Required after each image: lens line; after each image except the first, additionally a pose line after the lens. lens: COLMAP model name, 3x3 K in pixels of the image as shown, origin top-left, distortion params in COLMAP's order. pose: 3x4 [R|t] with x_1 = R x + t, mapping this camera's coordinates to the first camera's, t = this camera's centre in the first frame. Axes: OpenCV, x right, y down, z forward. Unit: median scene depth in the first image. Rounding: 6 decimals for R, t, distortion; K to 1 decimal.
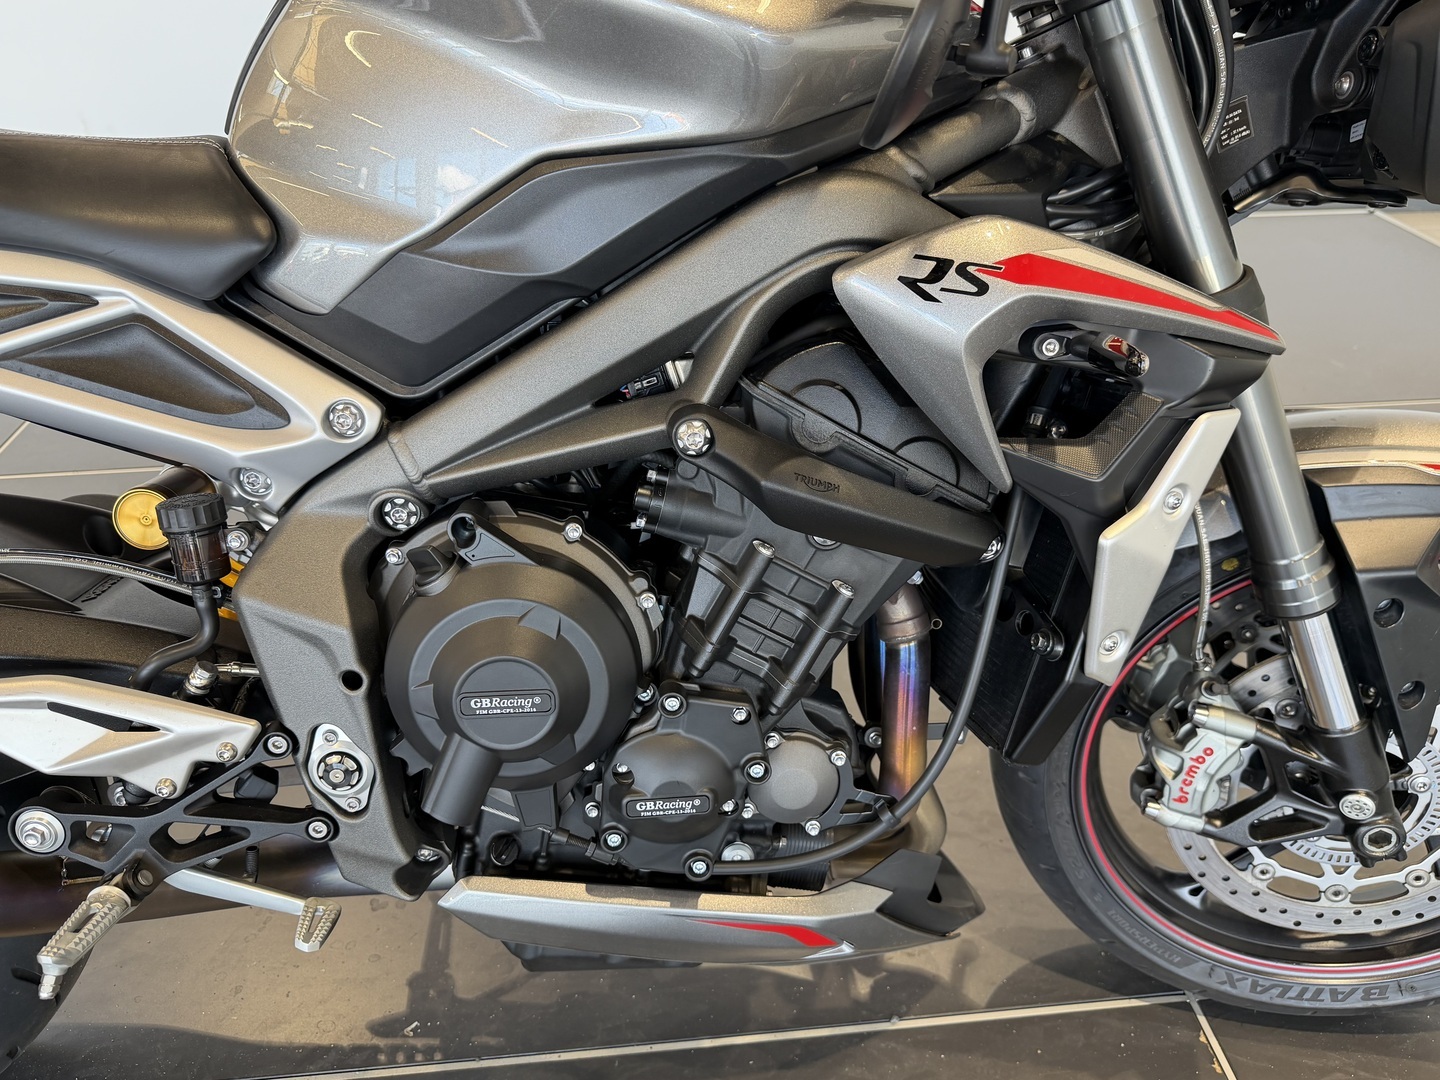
lens RADIAL K [[1067.4, 0, 724.3], [0, 1067.4, 547.3], [0, 0, 1]] dist [-0.004753, -0.005100]
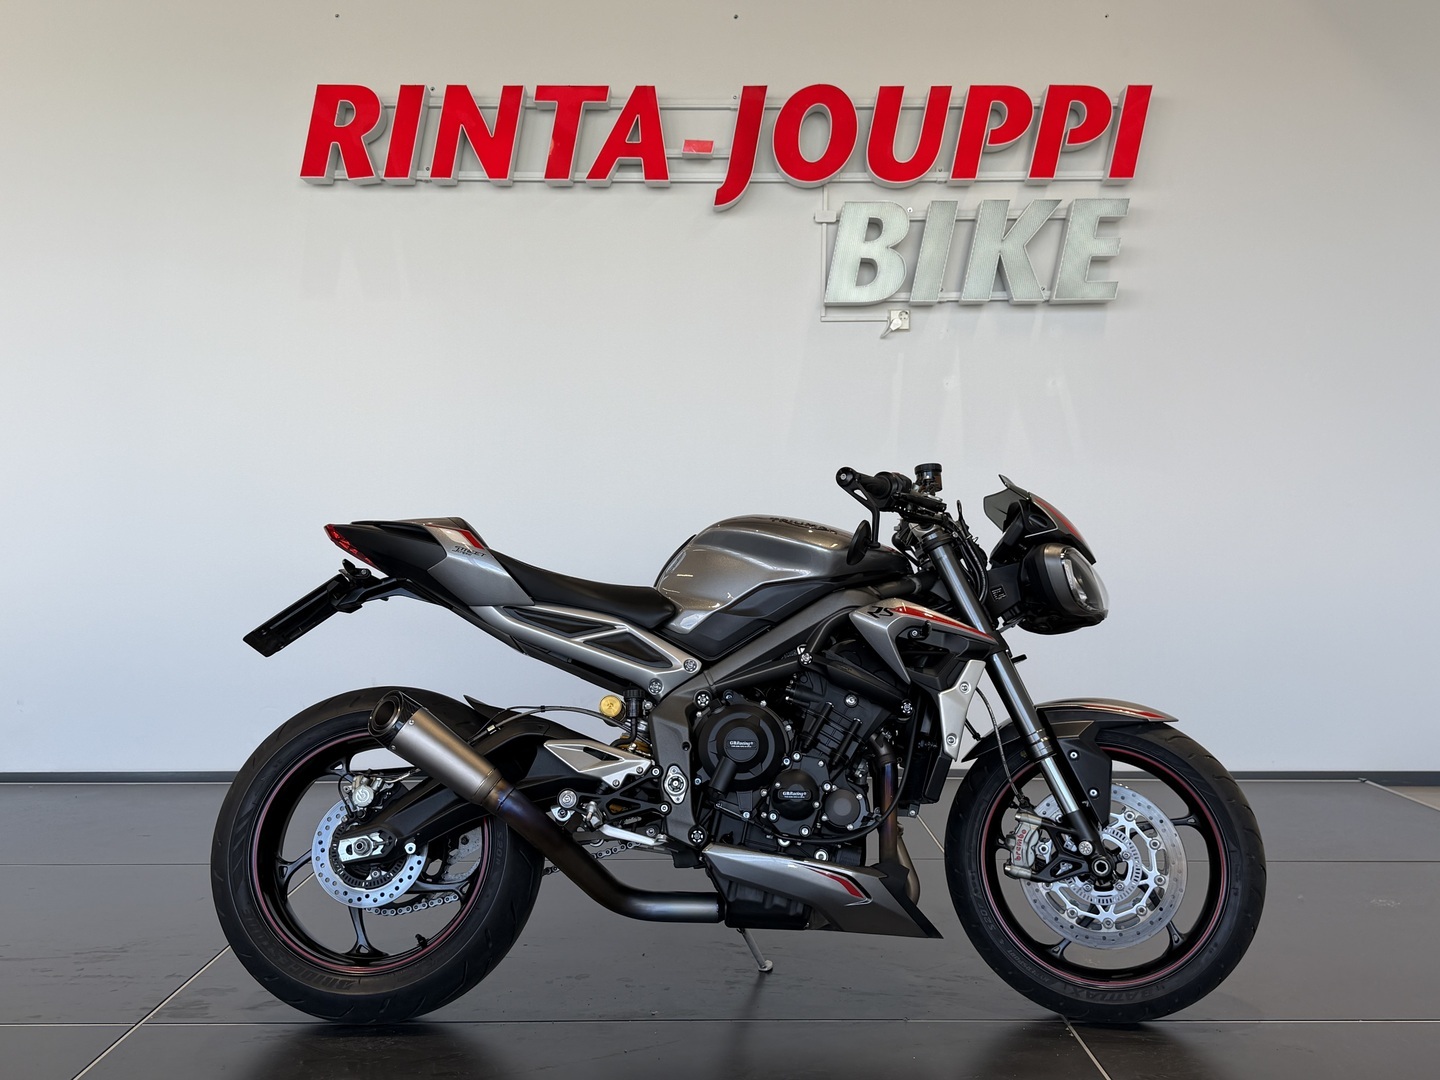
lens RADIAL K [[1344.4, 0, 720.0], [0, 1344.4, 540.0], [0, 0, 1]] dist [0.109866, -0.019190]
pose [[0.996135, 0.006058, -0.087621, 0.059952], [-0.053861, 0.830149, -0.554933, 1.700781], [0.069376, 0.557508, 0.827268, -2.352424]]
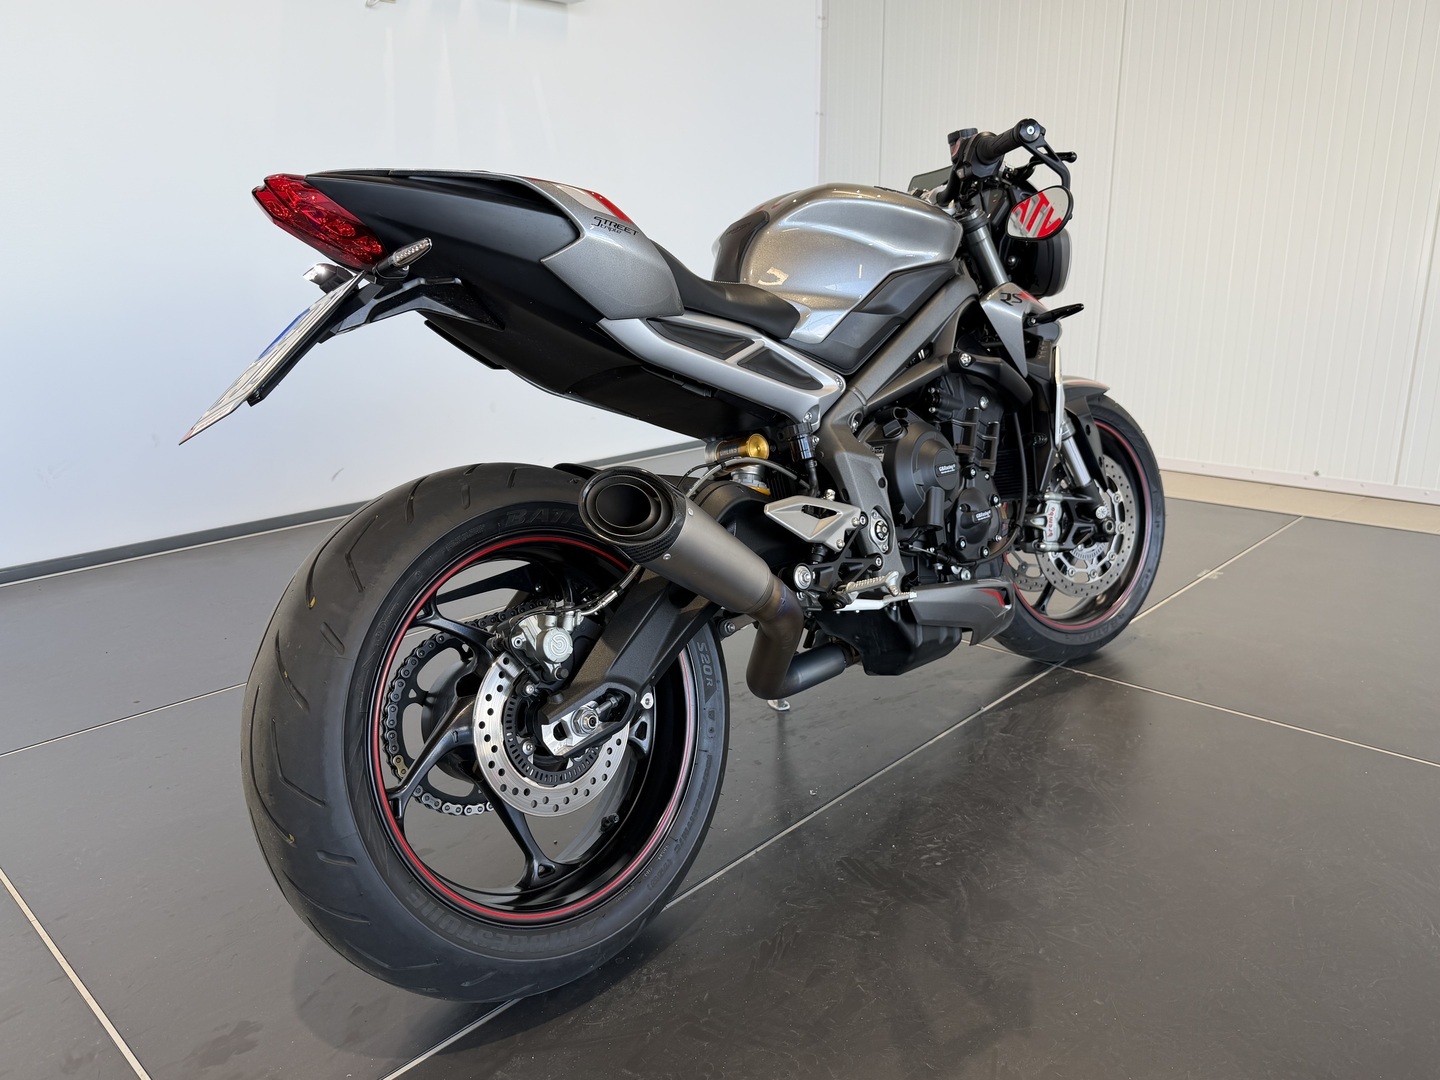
lens RADIAL K [[1045.4, 0, 714.2], [0, 1045.4, 538.2], [0, 0, 1]] dist [0.161021, -0.372037]
pose [[0.753358, -0.175598, 0.633733, -2.111465], [0.377160, 0.904813, -0.197644, 0.551536], [-0.538704, 0.387915, 0.747877, -0.464105]]
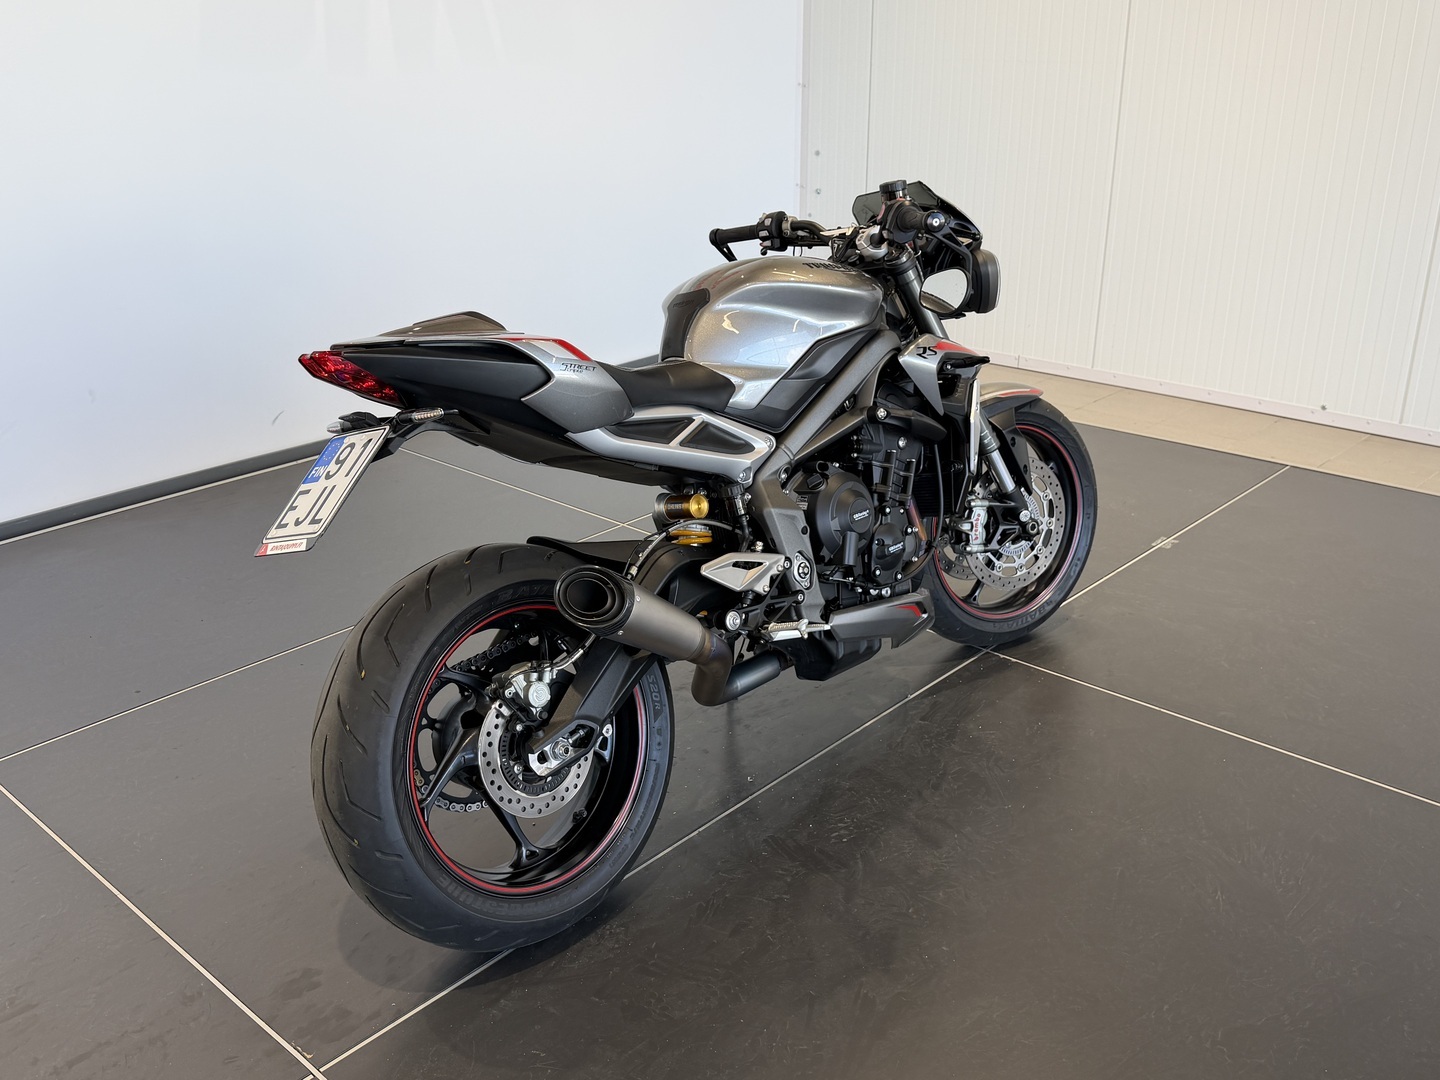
lens RADIAL K [[1344.4, 0, 720.0], [0, 1344.4, 540.0], [0, 0, 1]] dist [0.109866, -0.019190]
pose [[0.743646, -0.252062, 0.619237, -2.693552], [0.381259, 0.920728, -0.083072, 0.355537], [-0.549210, 0.297866, 0.780797, -1.595391]]
